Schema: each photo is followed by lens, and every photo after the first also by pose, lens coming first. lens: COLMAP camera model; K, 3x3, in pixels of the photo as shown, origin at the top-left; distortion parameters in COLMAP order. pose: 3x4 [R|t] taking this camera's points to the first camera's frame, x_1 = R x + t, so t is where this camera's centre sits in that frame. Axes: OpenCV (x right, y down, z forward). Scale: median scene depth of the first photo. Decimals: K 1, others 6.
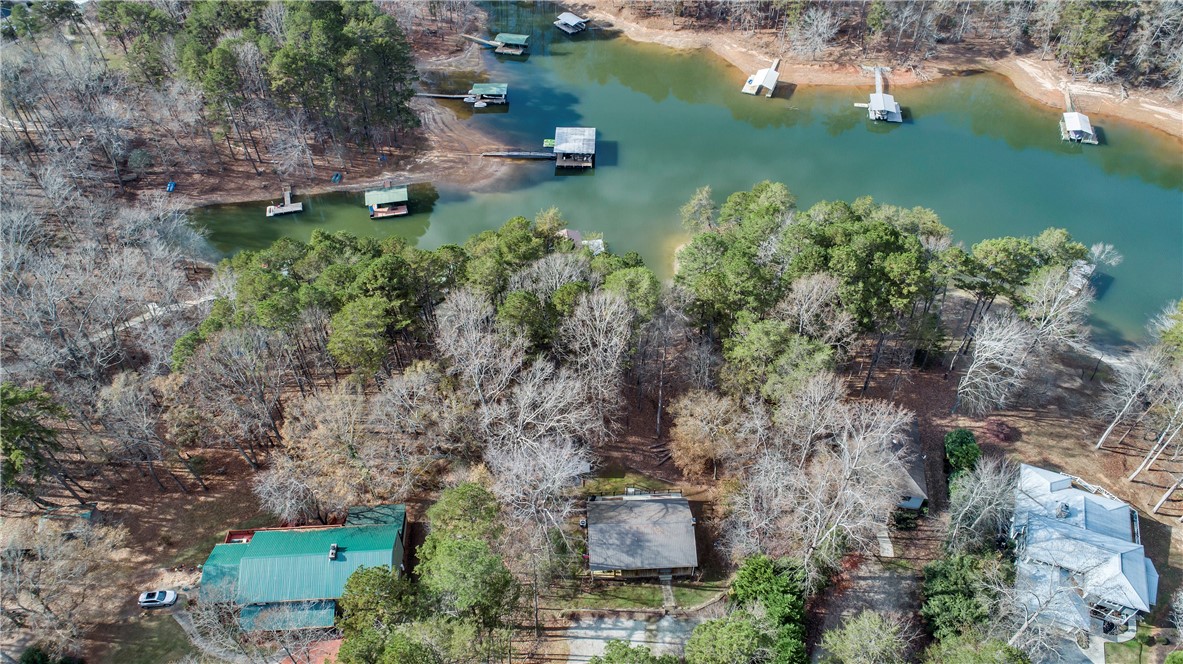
lens RADIAL K [[801.0, 0, 591.3], [0, 801.0, 334.7], [0, 0, 1]] dist [-0.018105, 0.009425]
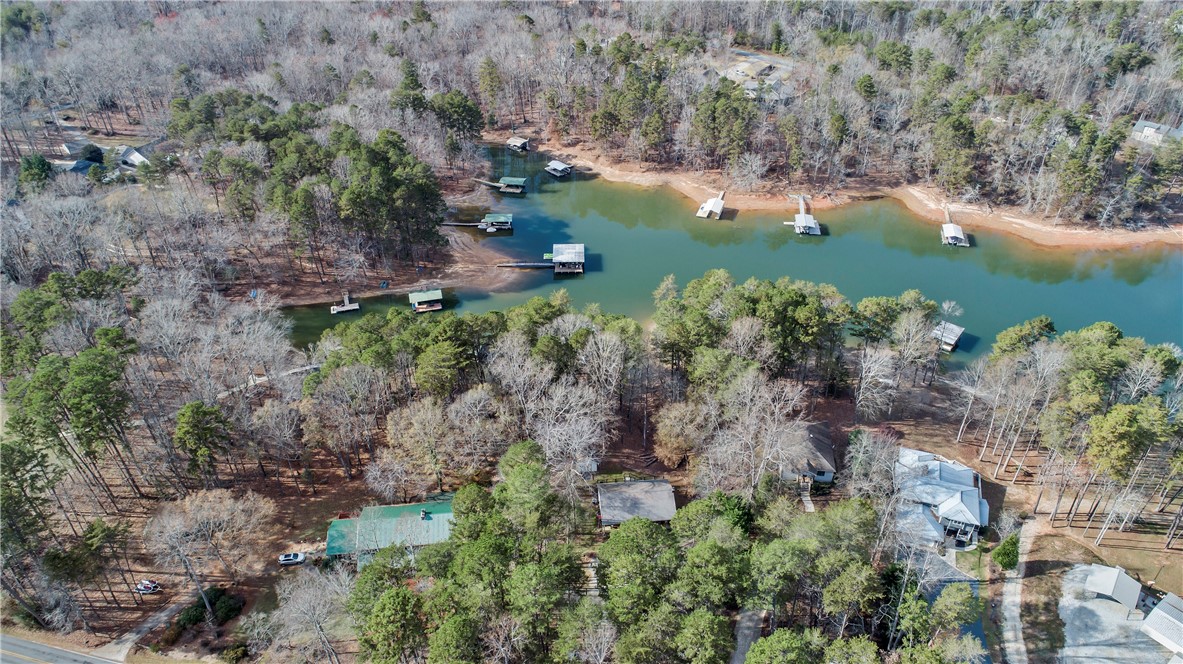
lens RADIAL K [[801.0, 0, 592.4], [0, 801.0, 332.6], [0, 0, 1]] dist [-0.018105, 0.009425]
pose [[0.998920, -0.027859, 0.037185, -0.051656], [0.034014, 0.983661, -0.176789, 0.172371], [-0.031652, 0.177863, 0.983546, -0.378768]]
